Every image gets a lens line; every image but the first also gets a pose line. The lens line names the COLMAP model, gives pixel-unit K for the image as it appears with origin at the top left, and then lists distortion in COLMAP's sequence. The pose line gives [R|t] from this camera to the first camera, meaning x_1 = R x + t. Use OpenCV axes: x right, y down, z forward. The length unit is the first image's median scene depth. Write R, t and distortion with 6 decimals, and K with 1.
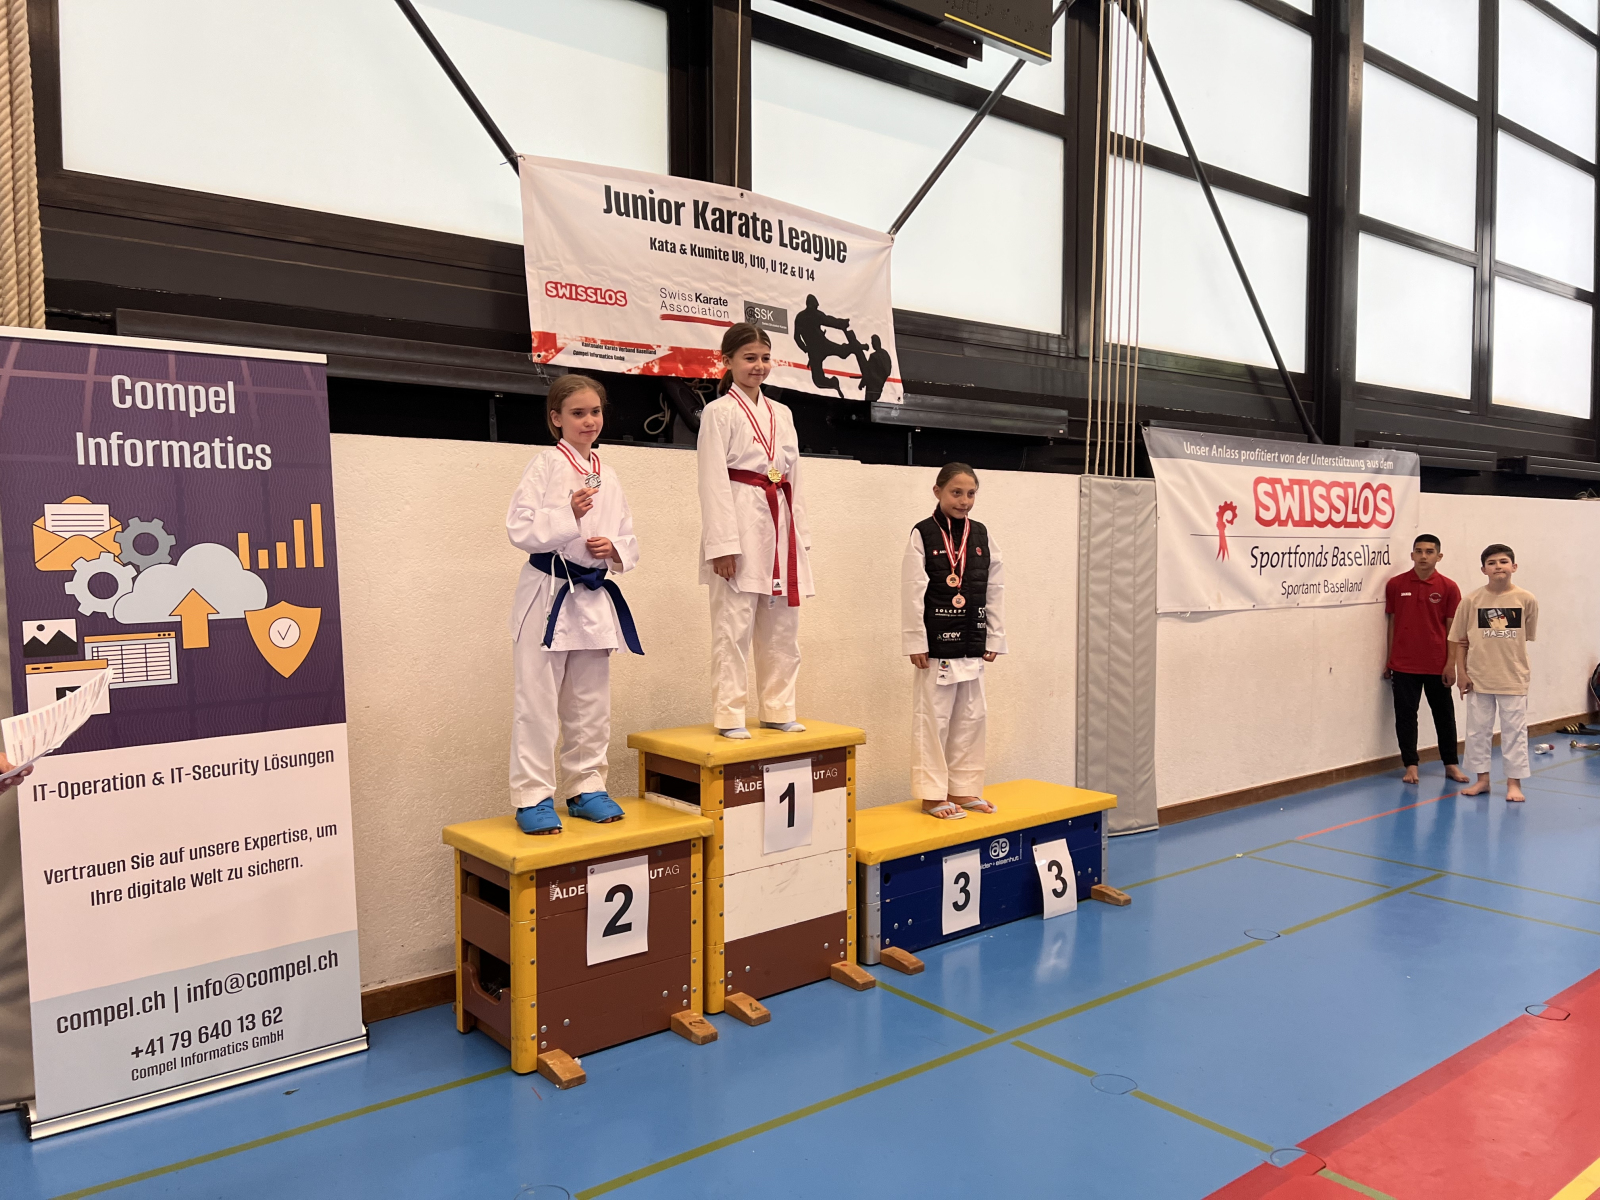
lens RADIAL K [[1203.8, 0, 800.0], [0, 1203.8, 600.0], [0, 0, 1]] dist [0.067764, -0.075666]
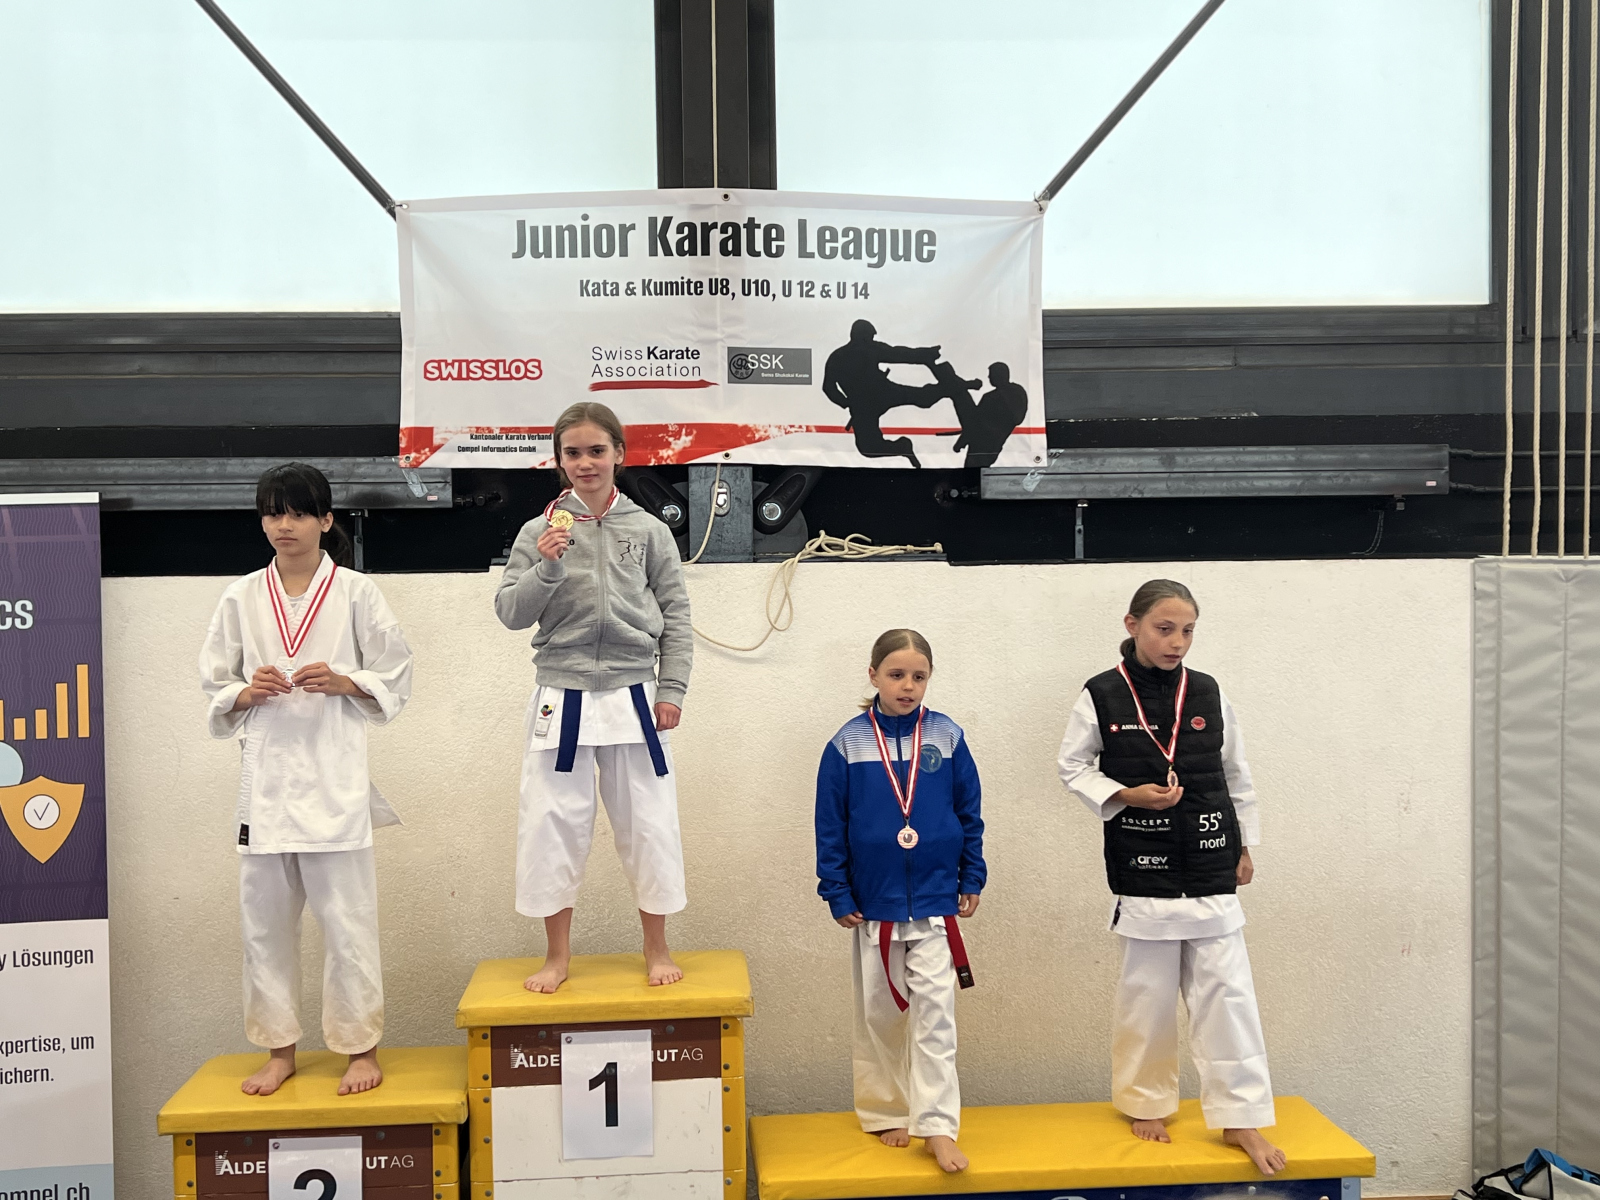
lens RADIAL K [[1761.9, 0, 800.0], [0, 1761.9, 600.0], [0, 0, 1]] dist [0.183733, -0.485844]
pose [[0.811538, 0.008317, -0.584241, 0.548288], [-0.015177, 0.999861, -0.006848, -0.088357], [0.584103, 0.014425, 0.811552, 0.181557]]
